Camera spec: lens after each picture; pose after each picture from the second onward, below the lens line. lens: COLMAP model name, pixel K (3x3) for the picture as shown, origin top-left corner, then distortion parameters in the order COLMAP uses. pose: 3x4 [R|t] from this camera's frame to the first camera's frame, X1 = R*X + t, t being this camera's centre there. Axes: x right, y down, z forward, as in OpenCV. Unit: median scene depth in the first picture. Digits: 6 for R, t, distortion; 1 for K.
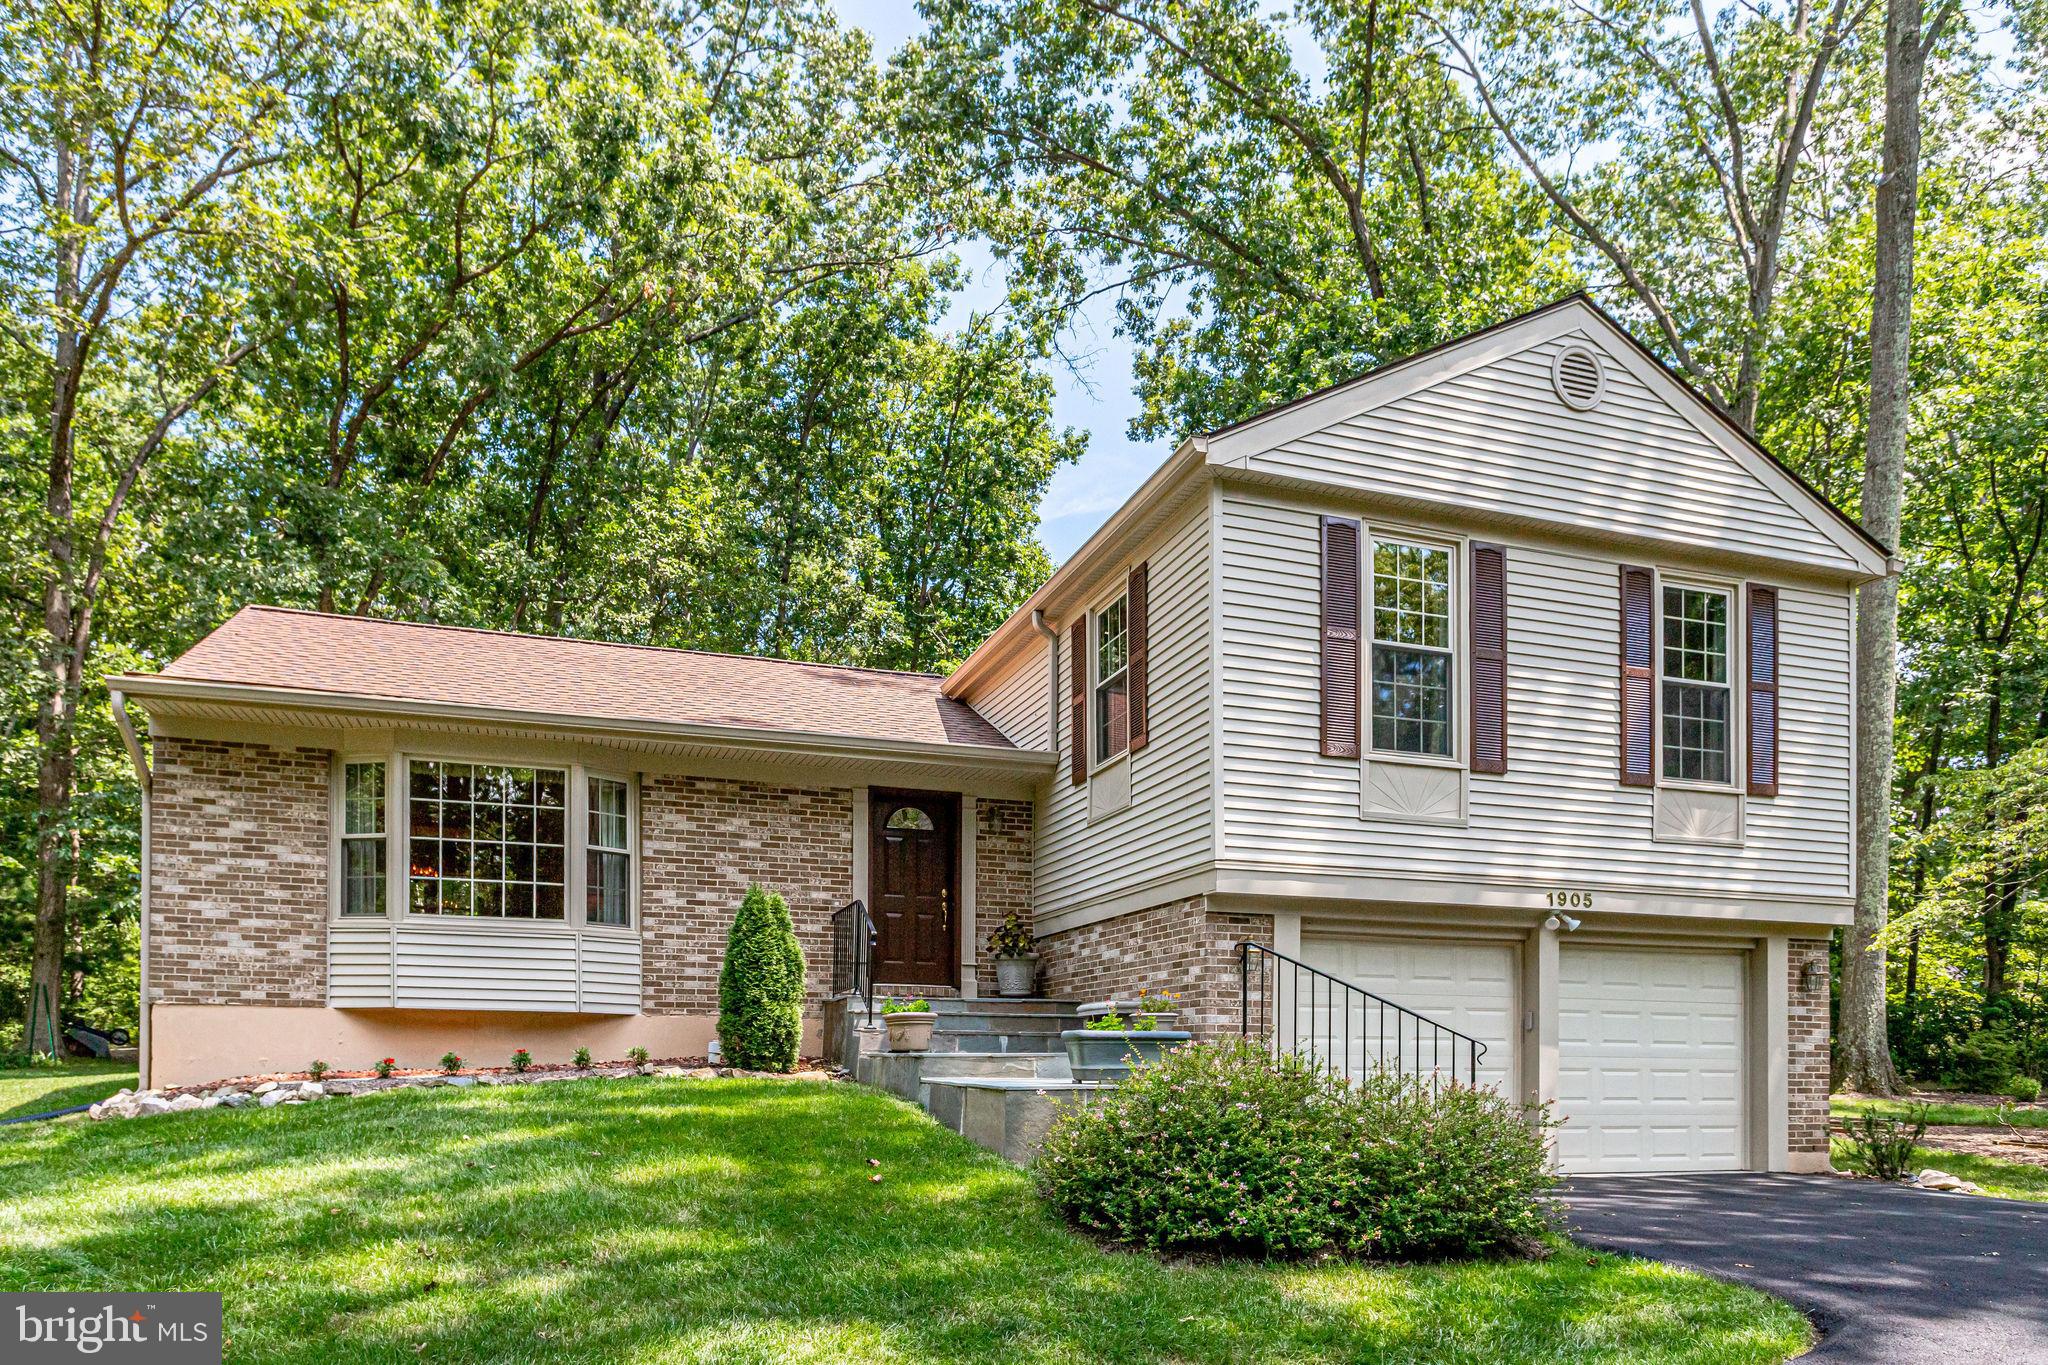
lens RADIAL K [[1337.1, 0, 1015.2], [0, 1337.1, 871.5], [0, 0, 1]] dist [-0.059786, 0.048643]
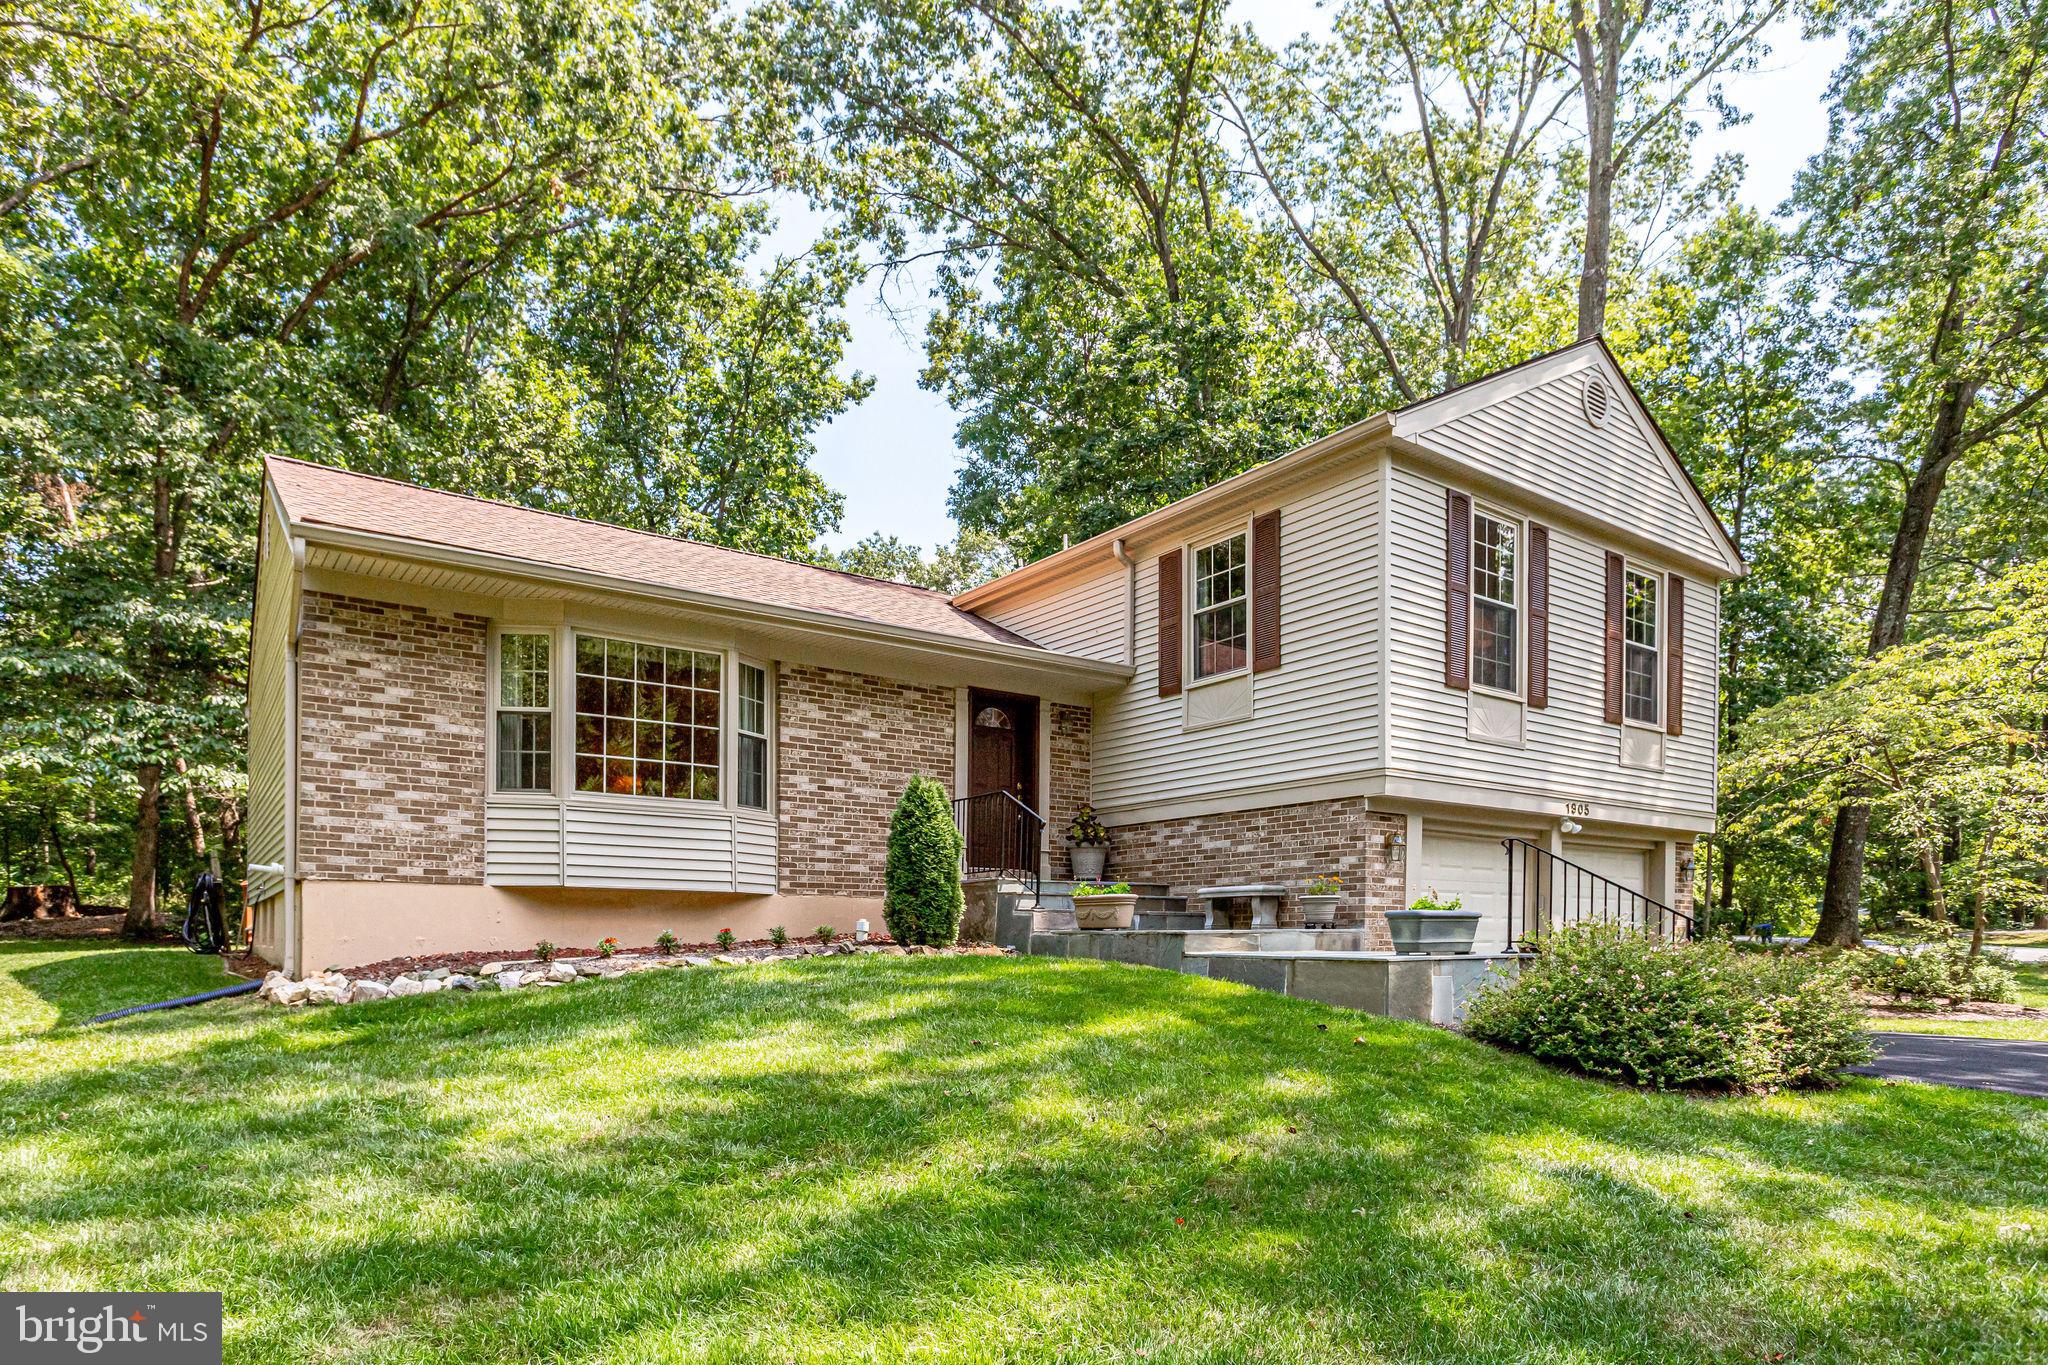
lens RADIAL K [[1170.3, 0, 986.2], [0, 1170.3, 791.5], [0, 0, 1]] dist [-0.082400, 0.060566]
pose [[0.958488, 0.031654, 0.283371, -0.407416], [-0.036883, 0.999233, 0.013135, 0.009880], [-0.282738, -0.023041, 0.958920, 0.088336]]
